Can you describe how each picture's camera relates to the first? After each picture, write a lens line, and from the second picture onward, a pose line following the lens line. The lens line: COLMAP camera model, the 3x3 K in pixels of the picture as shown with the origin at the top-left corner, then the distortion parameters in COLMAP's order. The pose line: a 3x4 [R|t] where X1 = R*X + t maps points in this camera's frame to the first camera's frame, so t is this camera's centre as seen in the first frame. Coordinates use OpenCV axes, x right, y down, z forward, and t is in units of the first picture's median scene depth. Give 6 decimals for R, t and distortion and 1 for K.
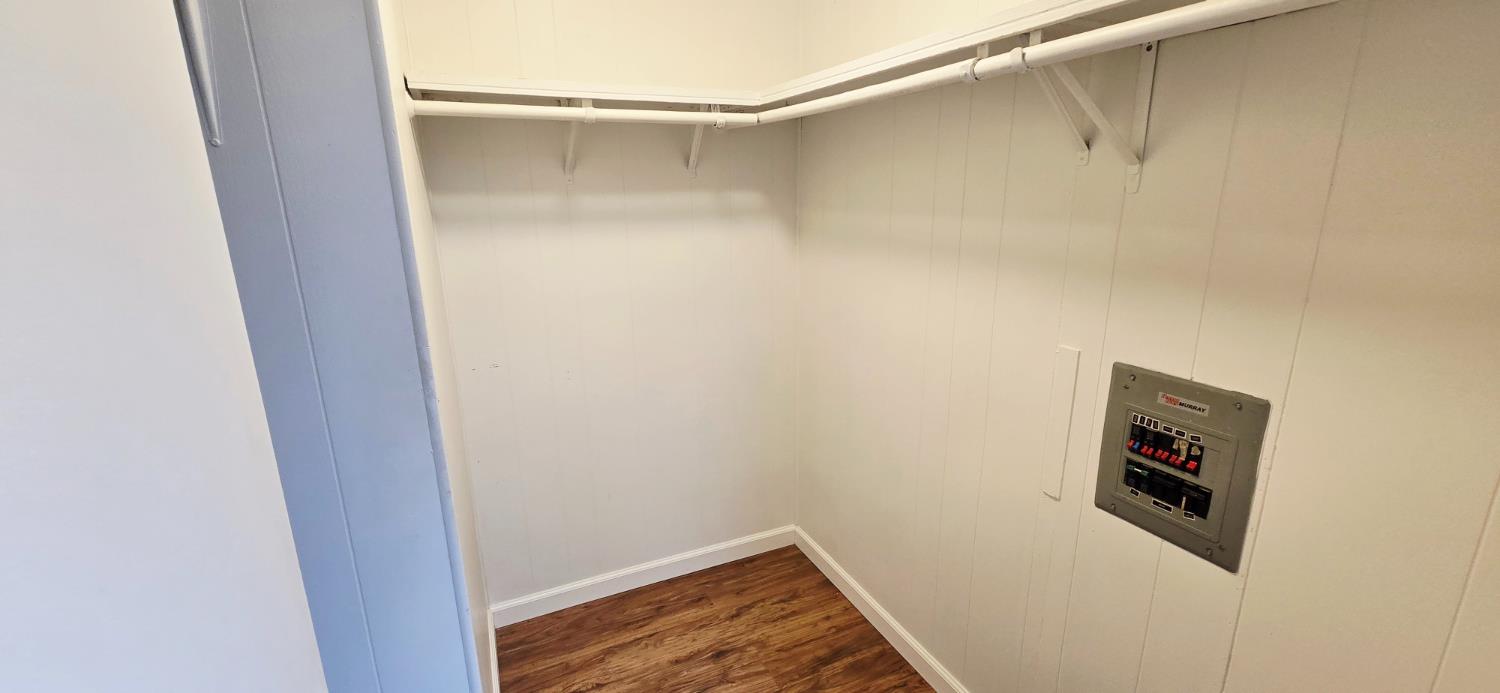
lens RADIAL K [[613.6, 0, 759.2], [0, 613.6, 358.2], [0, 0, 1]] dist [-0.006981, 0.002989]
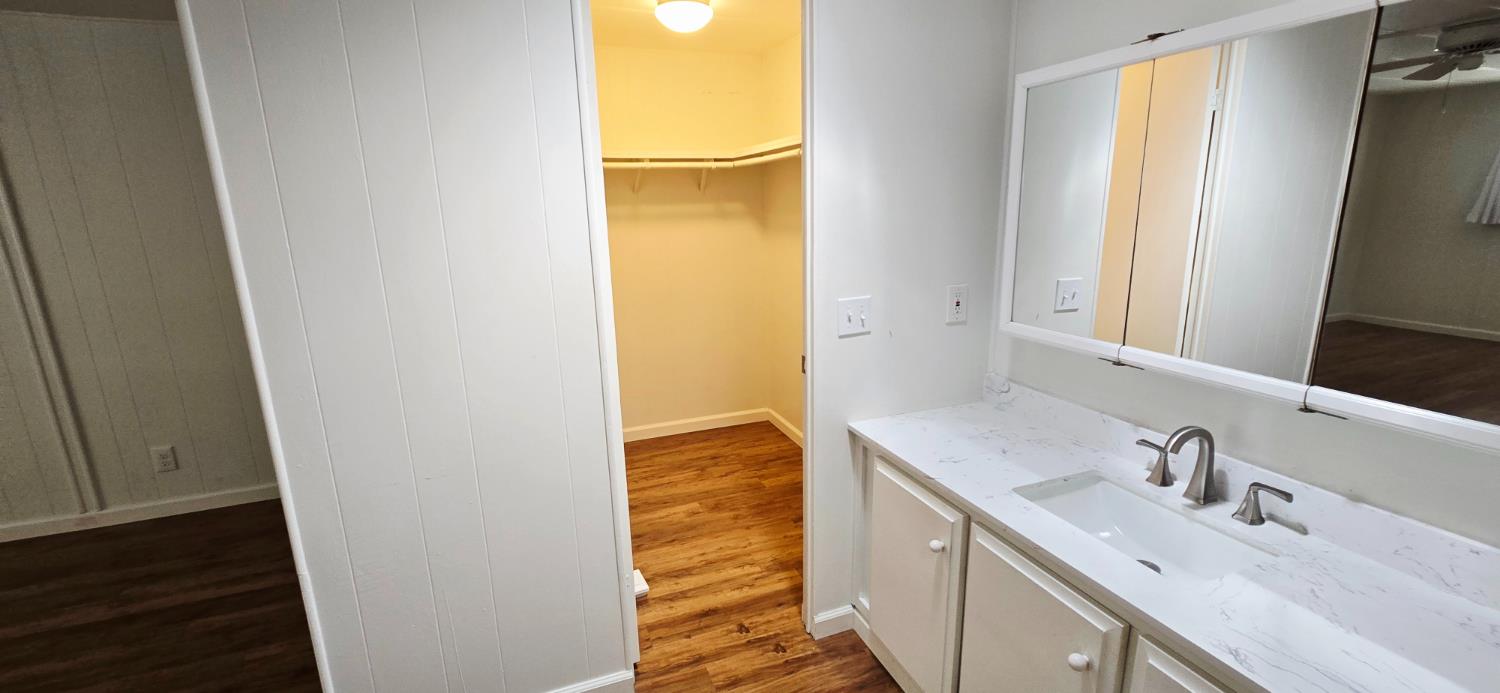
lens RADIAL K [[613.6, 0, 752.6], [0, 613.6, 352.0], [0, 0, 1]] dist [-0.006981, 0.002989]
pose [[0.996857, 0.002392, -0.079191, 0.188242], [-0.004538, 0.999627, -0.026924, 0.218593], [0.079097, 0.027199, 0.996496, -0.793438]]
